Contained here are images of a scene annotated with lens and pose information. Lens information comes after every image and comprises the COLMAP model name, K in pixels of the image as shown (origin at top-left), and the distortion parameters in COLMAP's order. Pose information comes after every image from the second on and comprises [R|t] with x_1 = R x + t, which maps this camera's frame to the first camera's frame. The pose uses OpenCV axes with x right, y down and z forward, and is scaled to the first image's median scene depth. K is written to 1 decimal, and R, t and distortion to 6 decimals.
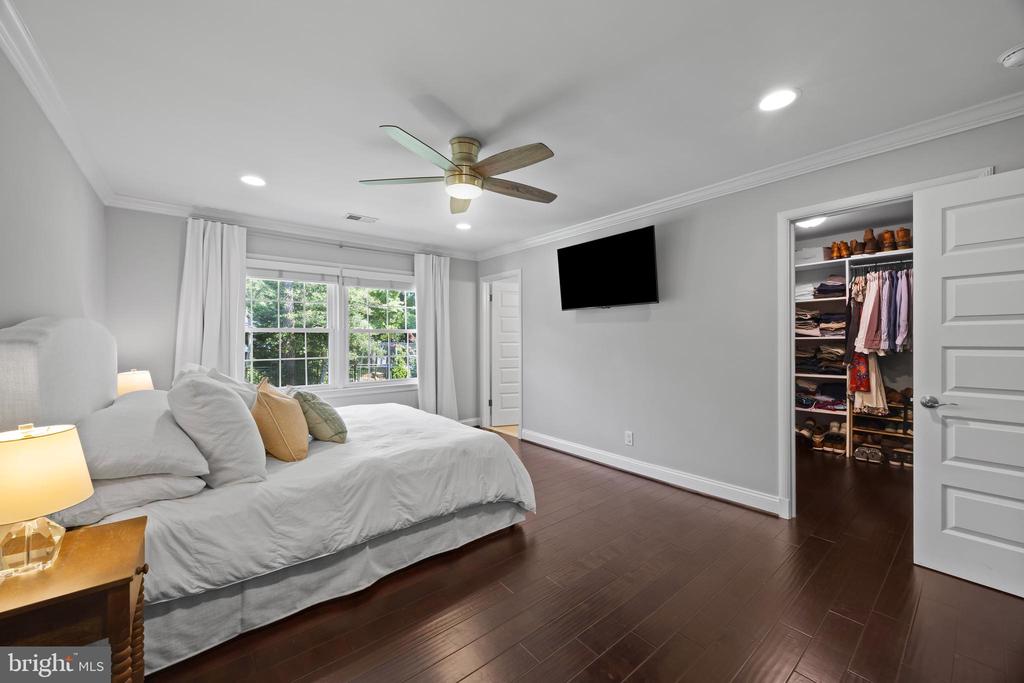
lens RADIAL K [[395.1, 0, 507.5], [0, 395.1, 340.7], [0, 0, 1]] dist [-0.009481, 0.000672]
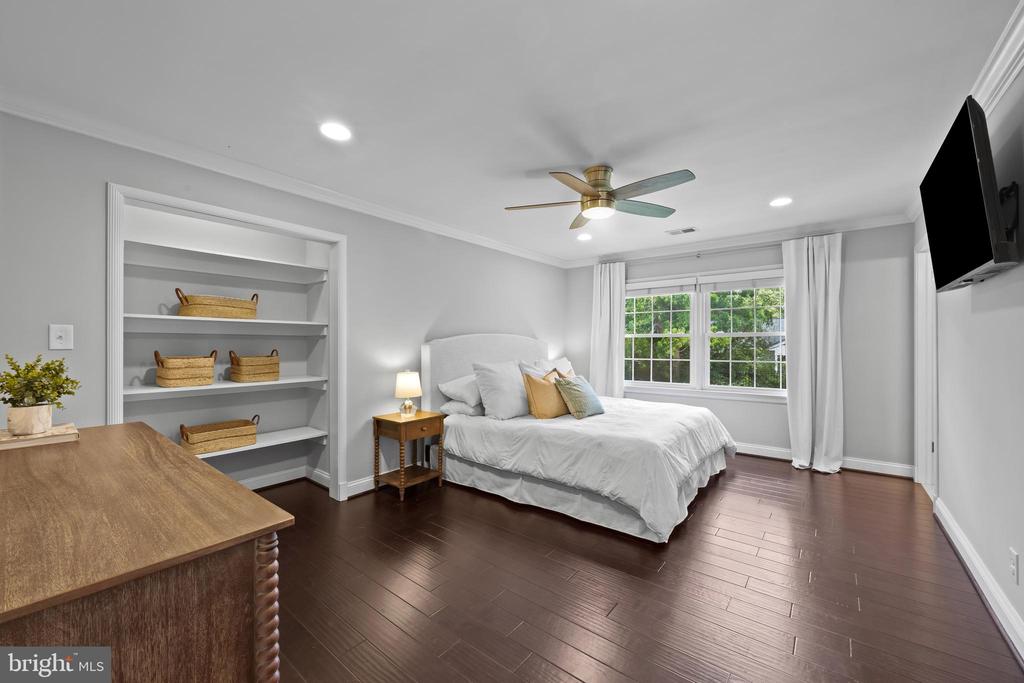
lens RADIAL K [[395.1, 0, 510.7], [0, 395.1, 338.6], [0, 0, 1]] dist [-0.009481, 0.000672]
pose [[0.200979, -0.008704, -0.979557, 0.955718], [-0.001671, 0.999956, -0.009228, -0.009526], [0.979594, 0.003492, 0.200955, 0.528756]]
